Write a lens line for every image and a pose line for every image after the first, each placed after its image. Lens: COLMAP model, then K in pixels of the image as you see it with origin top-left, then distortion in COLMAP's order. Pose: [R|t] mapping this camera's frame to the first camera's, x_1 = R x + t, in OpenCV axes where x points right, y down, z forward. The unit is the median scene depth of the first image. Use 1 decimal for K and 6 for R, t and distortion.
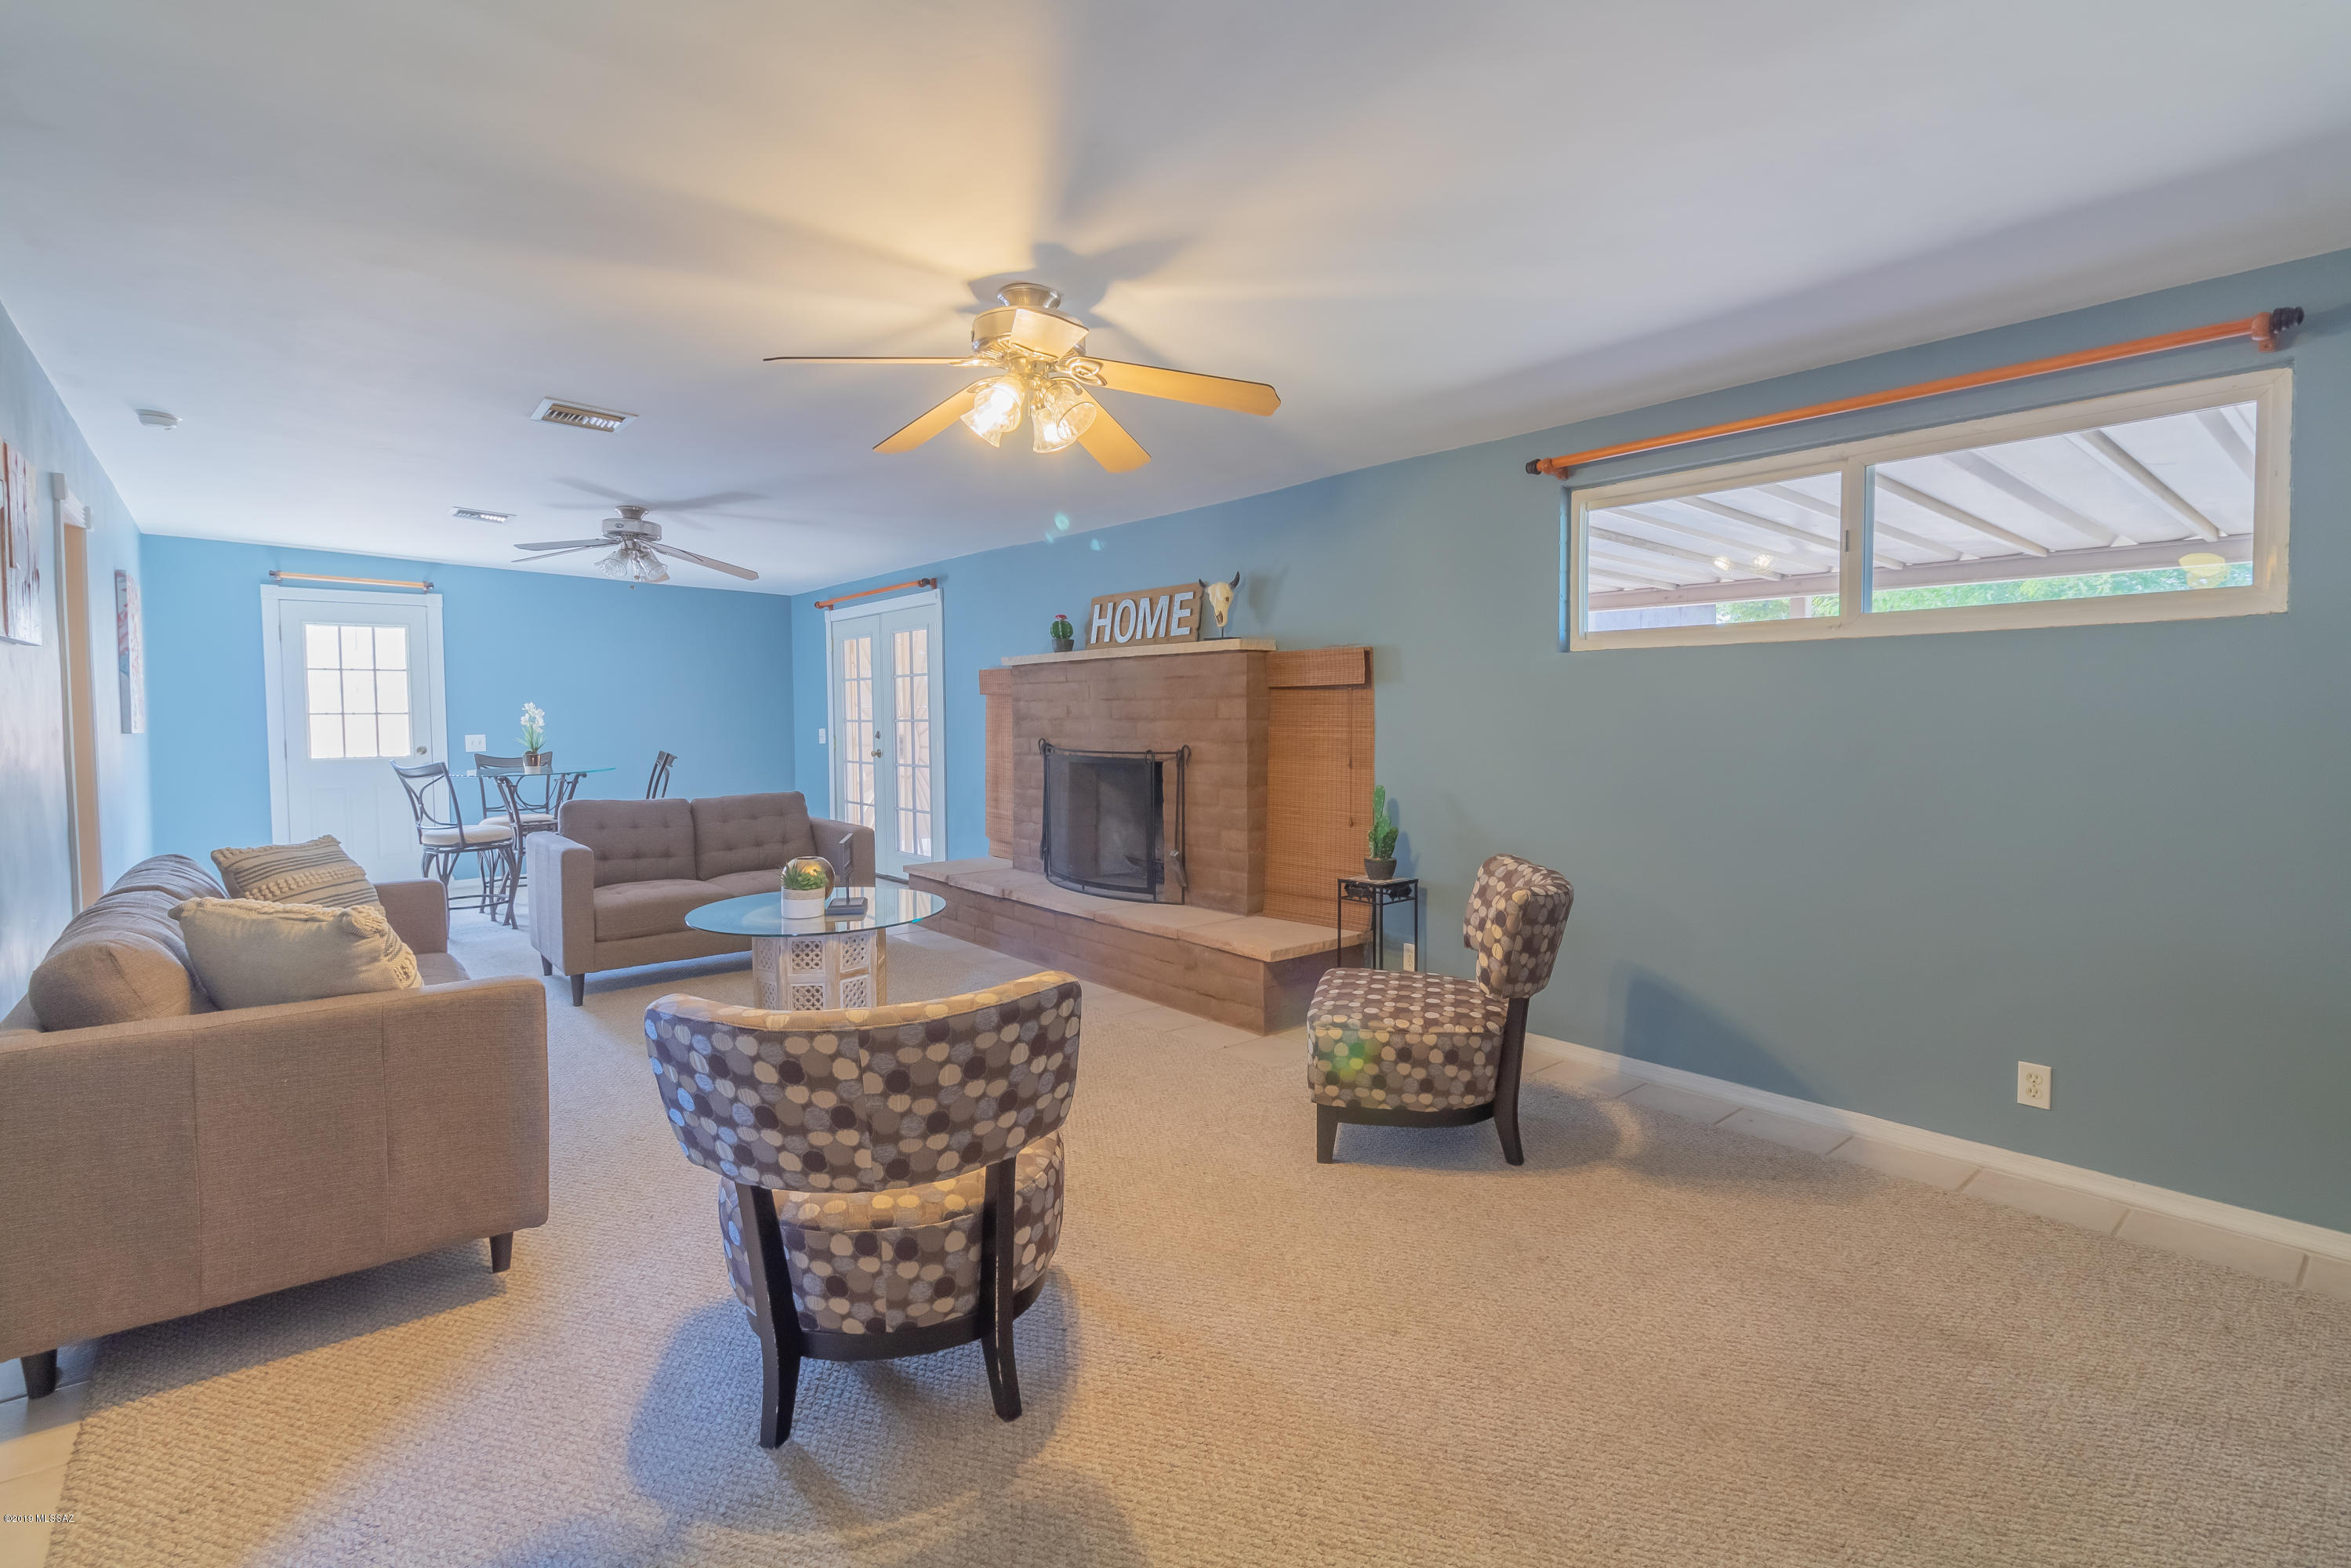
lens RADIAL K [[1105.5, 0, 1184.4], [0, 1105.5, 762.3], [0, 0, 1]] dist [0.002634, 0.000908]
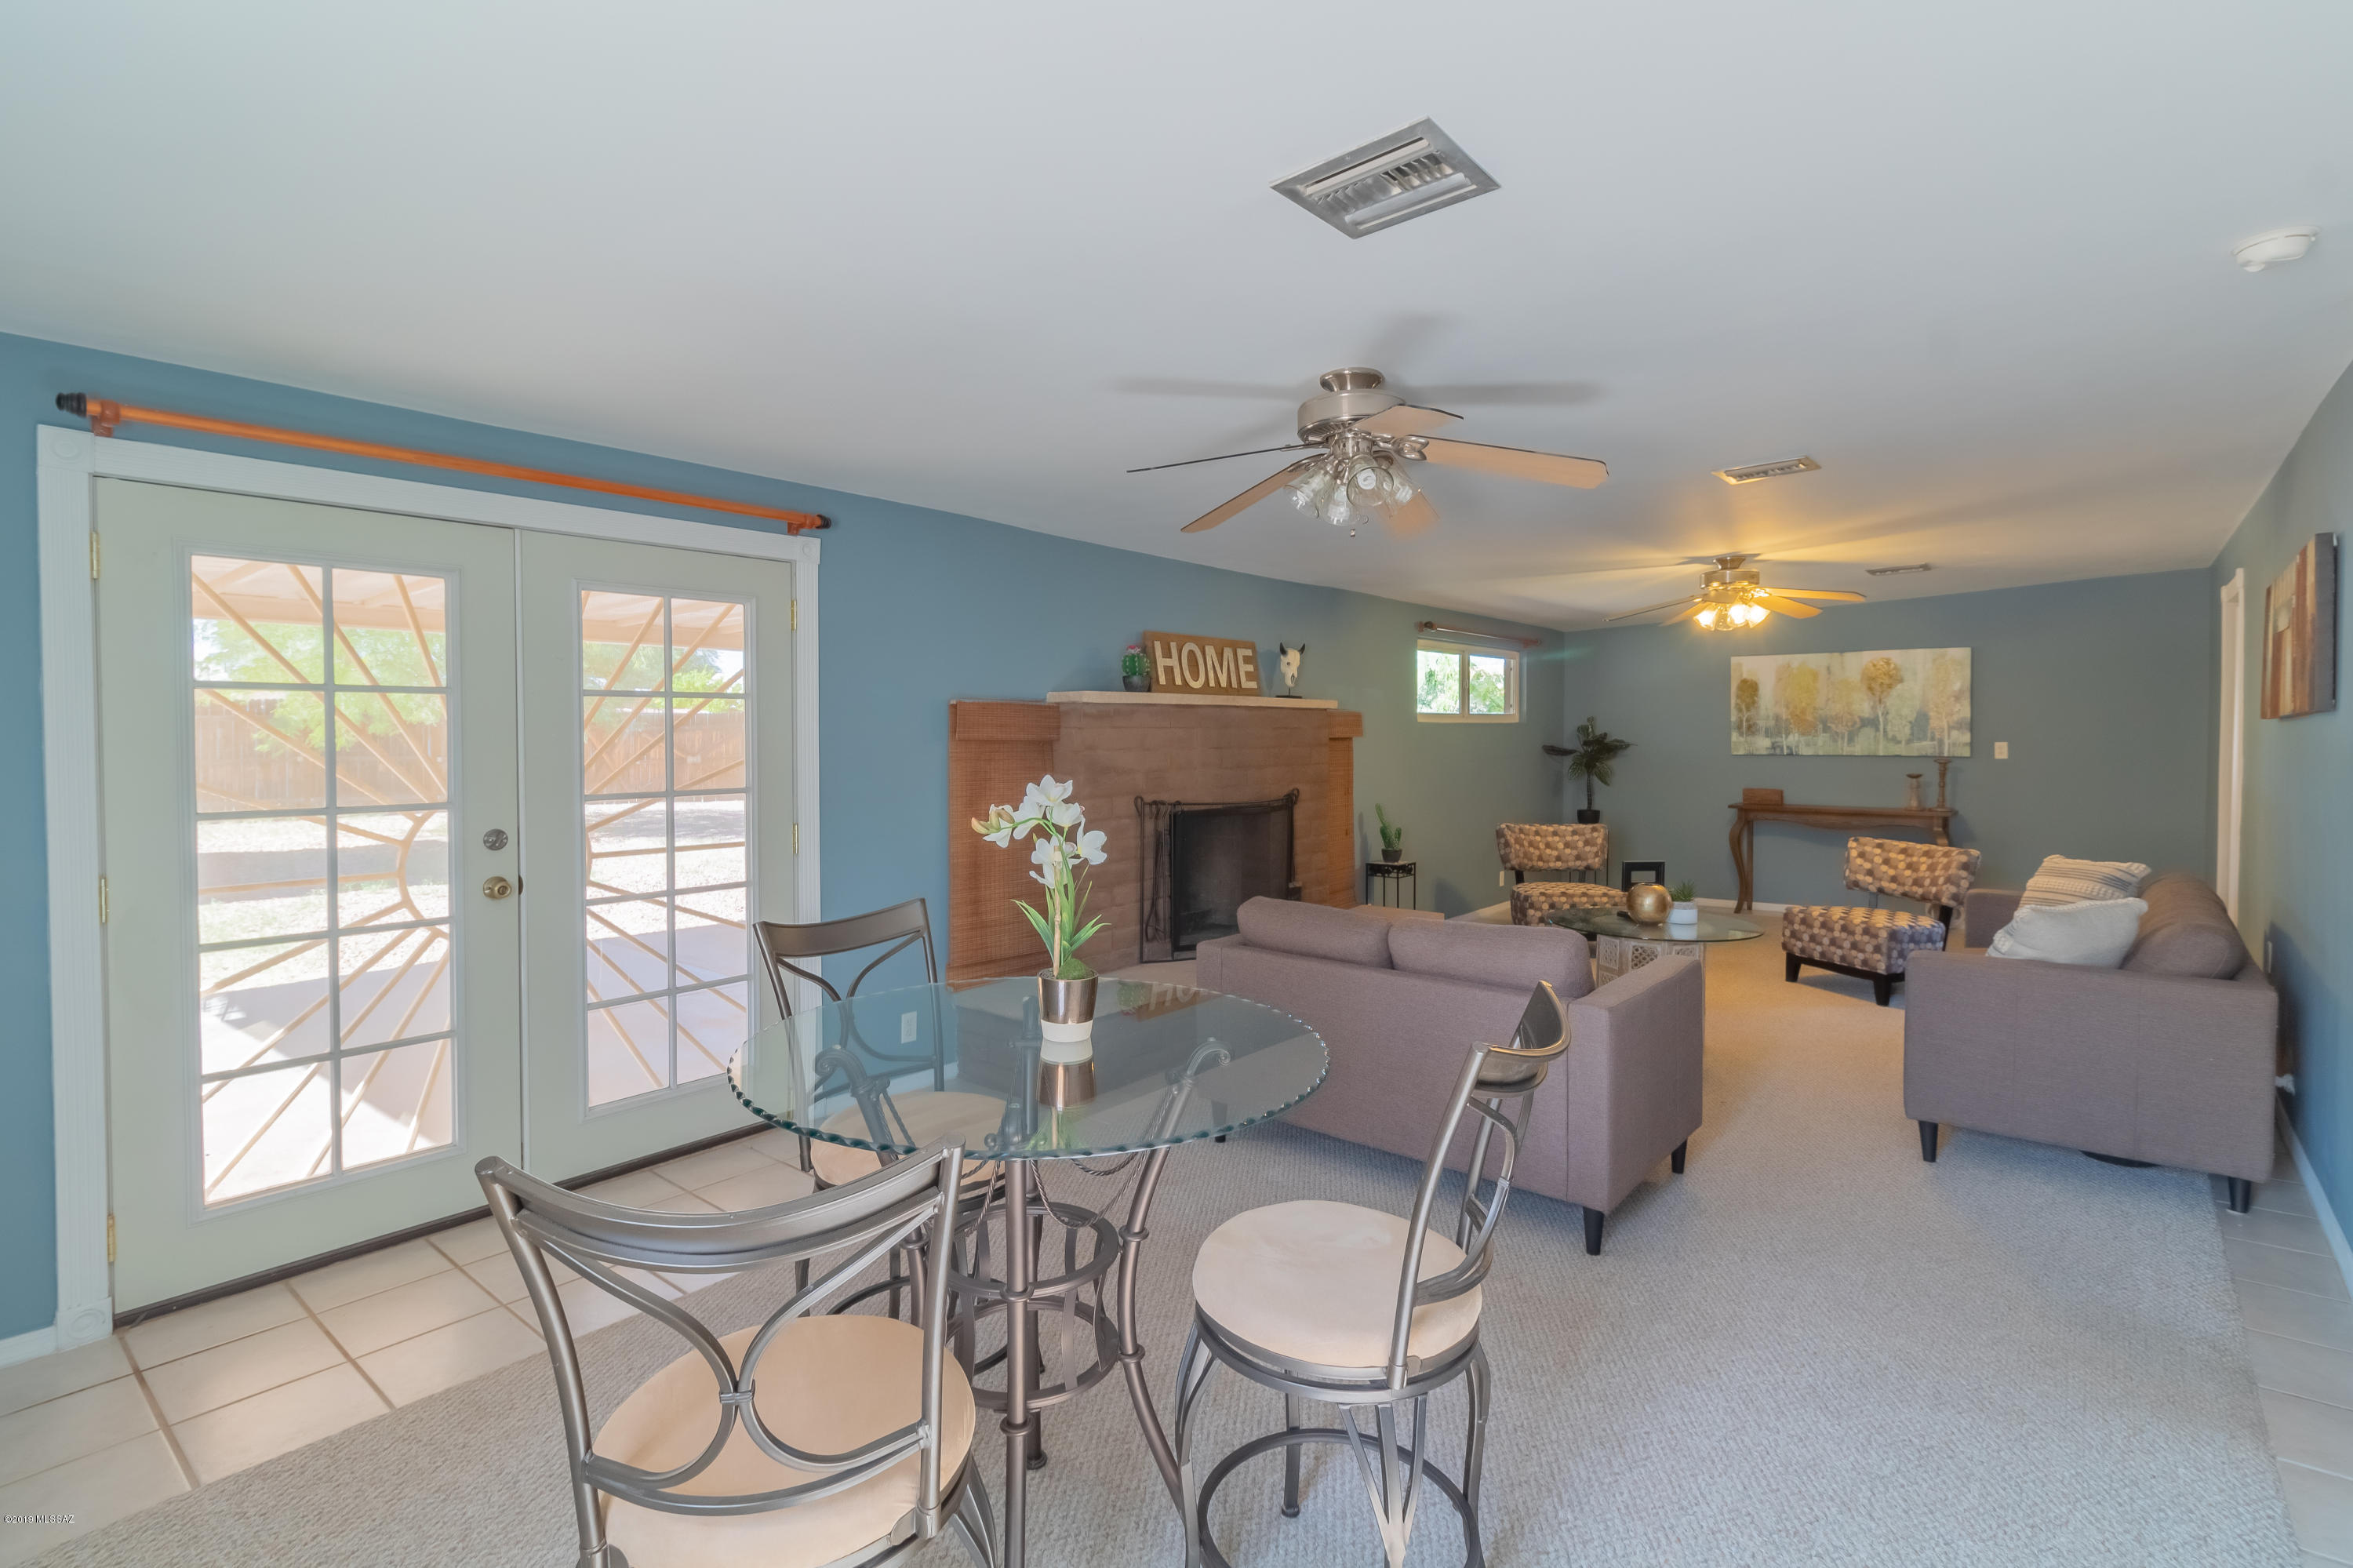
lens RADIAL K [[1106.5, 0, 1183.8], [0, 1106.5, 759.5], [0, 0, 1]] dist [0.002634, 0.000908]
pose [[-0.179922, -0.017828, 0.983519, -1.053739], [0.048173, 0.998476, 0.026912, -0.077389], [-0.982501, 0.052221, -0.178789, 1.255948]]
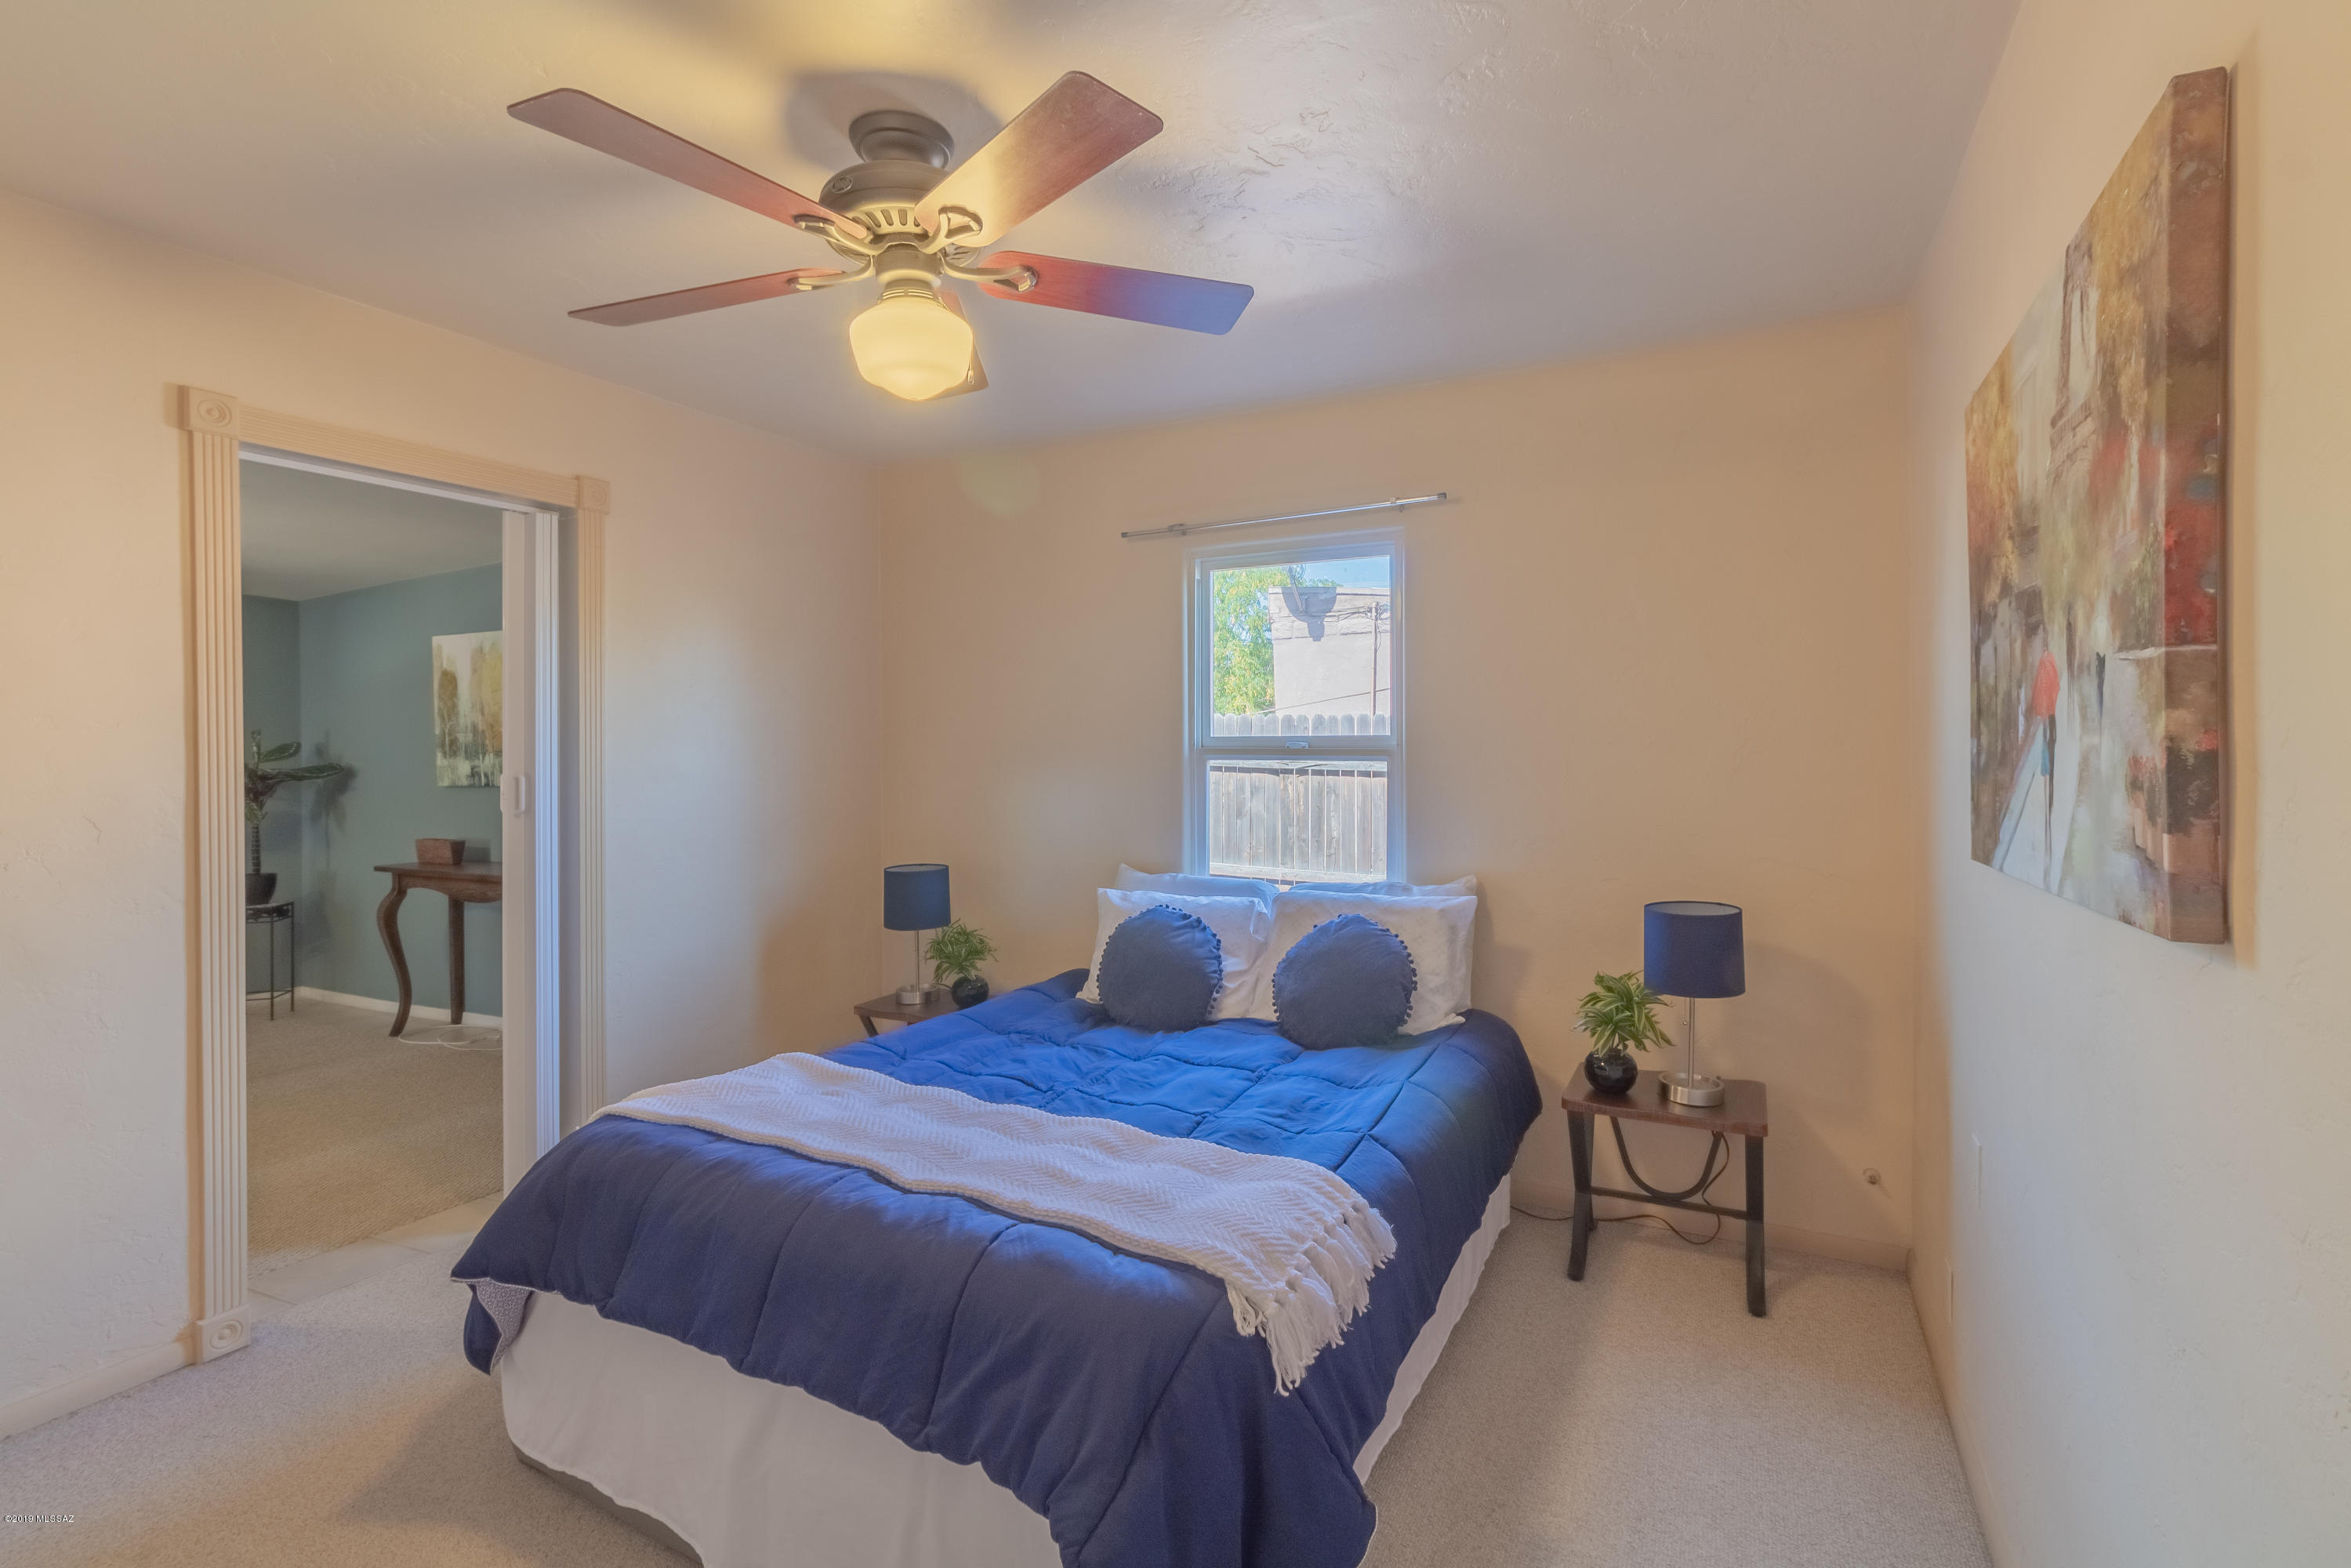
lens RADIAL K [[1105.5, 0, 1169.2], [0, 1105.5, 780.9], [0, 0, 1]] dist [0.002634, 0.000908]
pose [[-0.366687, -0.011006, 0.930279, -0.846048], [0.046097, 0.998487, 0.029983, -0.008564], [-0.929201, 0.053878, -0.365625, -0.050322]]
